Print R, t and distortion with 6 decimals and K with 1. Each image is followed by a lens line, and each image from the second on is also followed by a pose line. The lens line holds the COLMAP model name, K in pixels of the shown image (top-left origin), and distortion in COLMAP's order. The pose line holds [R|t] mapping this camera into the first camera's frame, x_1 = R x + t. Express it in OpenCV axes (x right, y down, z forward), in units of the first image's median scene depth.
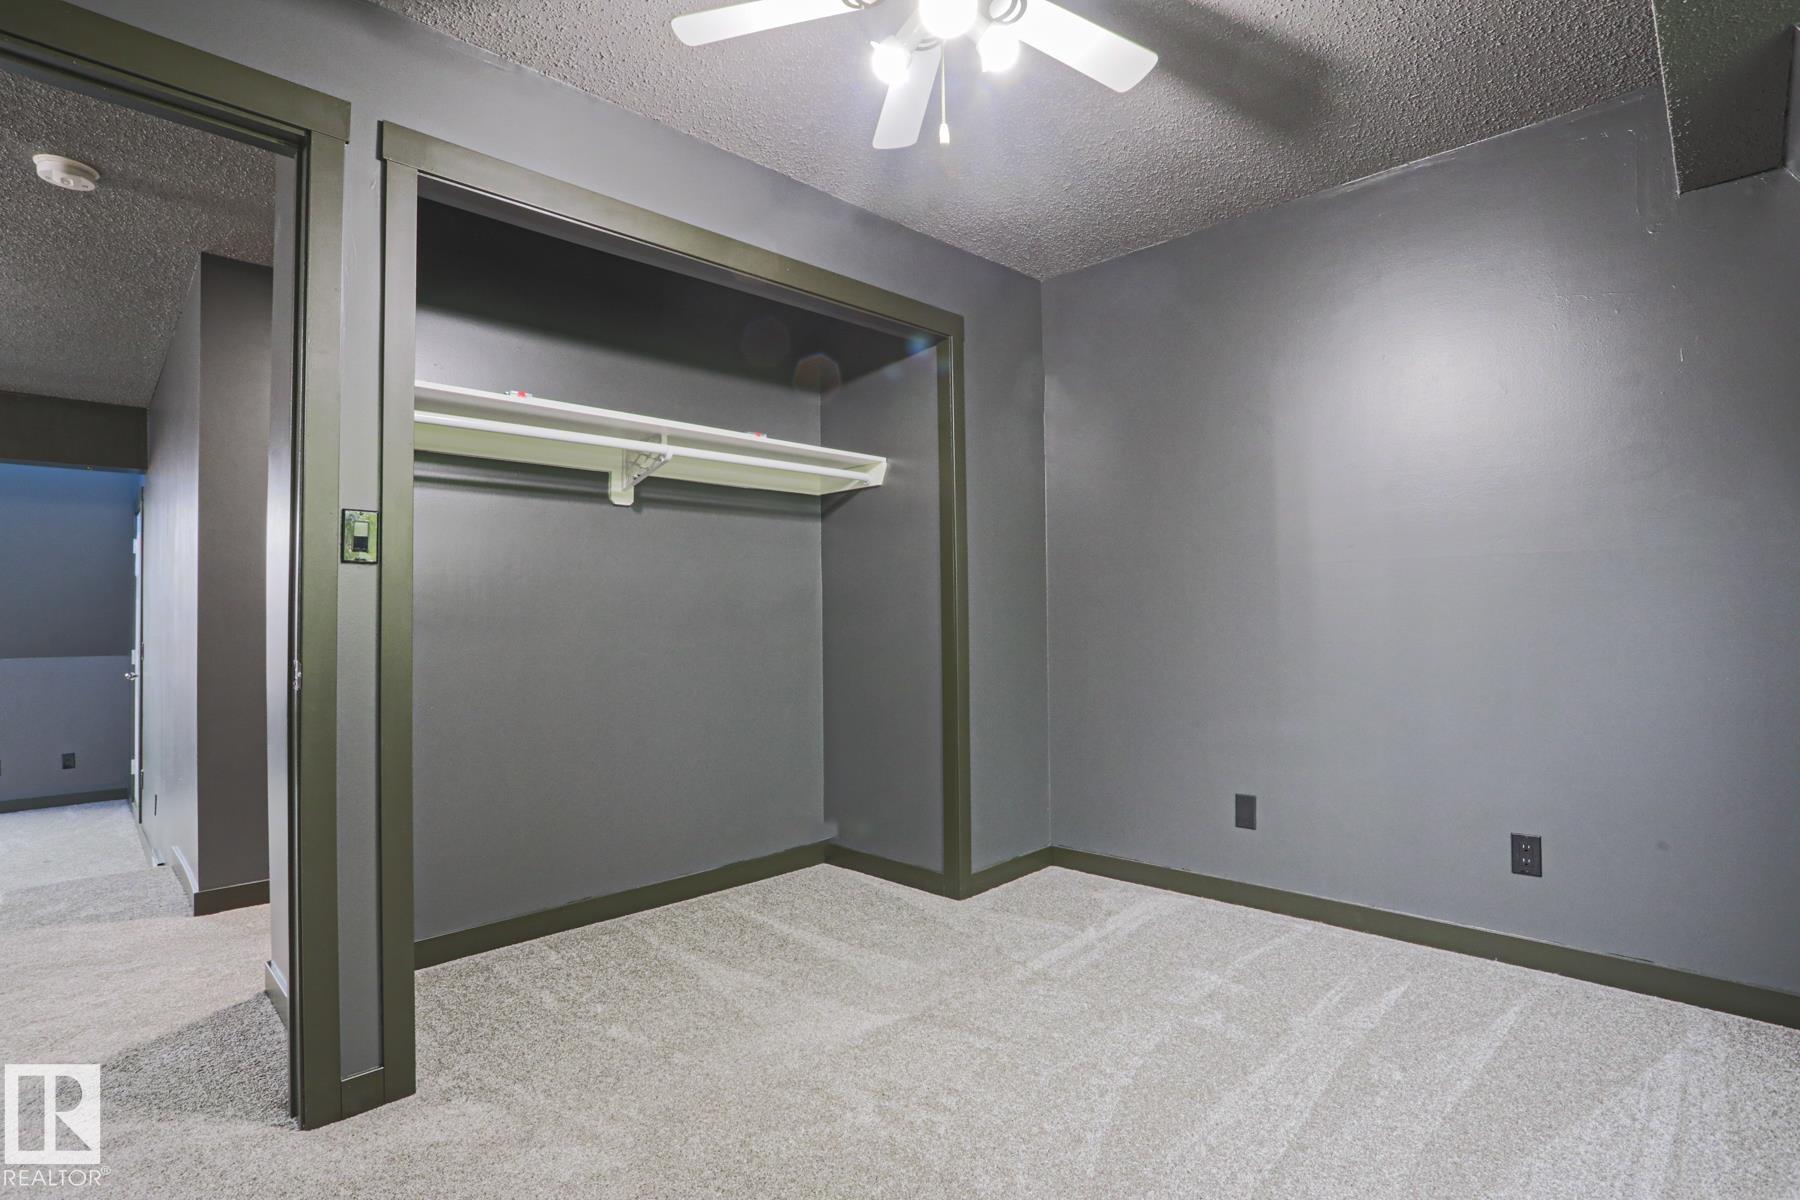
lens RADIAL K [[889.8, 0, 895.3], [0, 889.8, 598.2], [0, 0, 1]] dist [-0.067416, 0.017325]
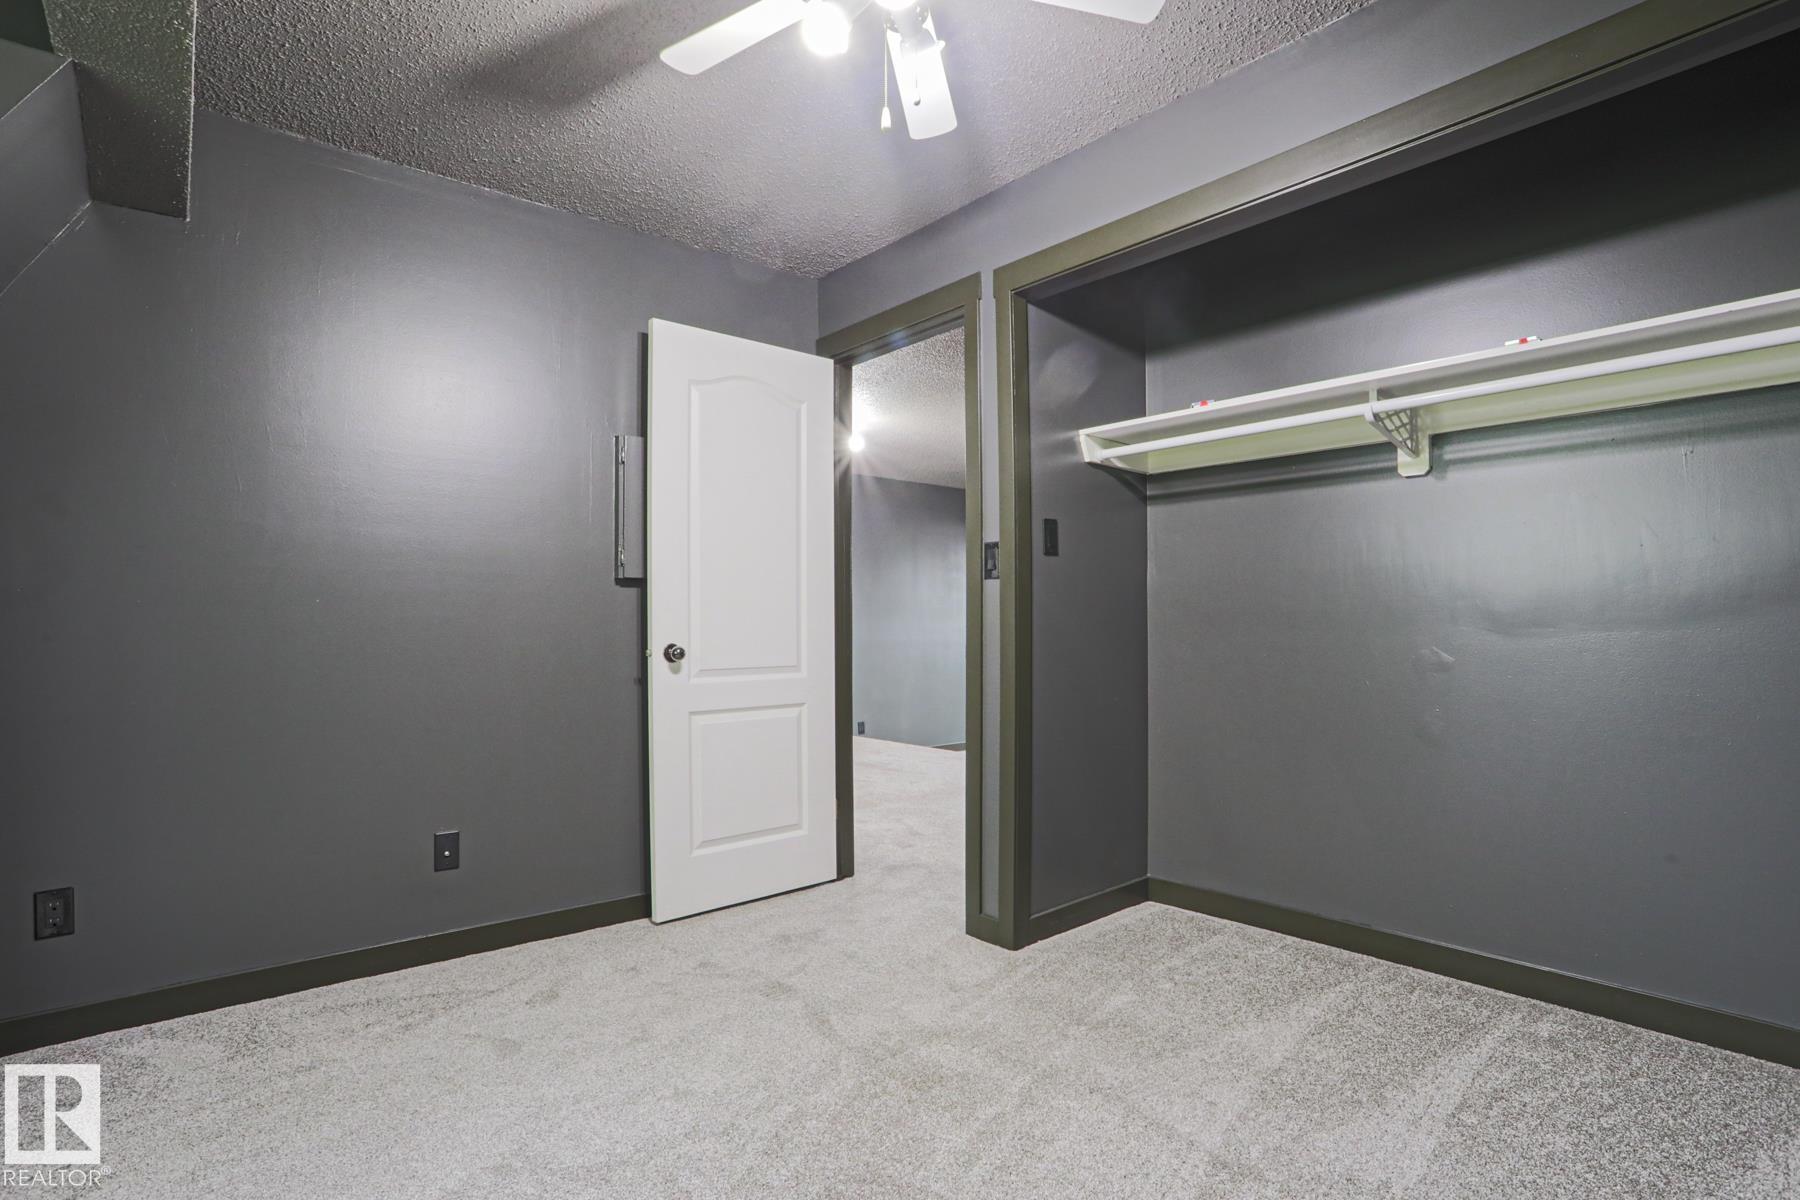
lens RADIAL K [[889.8, 0, 889.8], [0, 889.8, 603.3], [0, 0, 1]] dist [-0.067416, 0.017325]
pose [[-0.097116, -0.003363, -0.995267, 0.608061], [0.028180, 0.999584, -0.006127, 0.005990], [0.994874, -0.028642, -0.096981, 0.644940]]
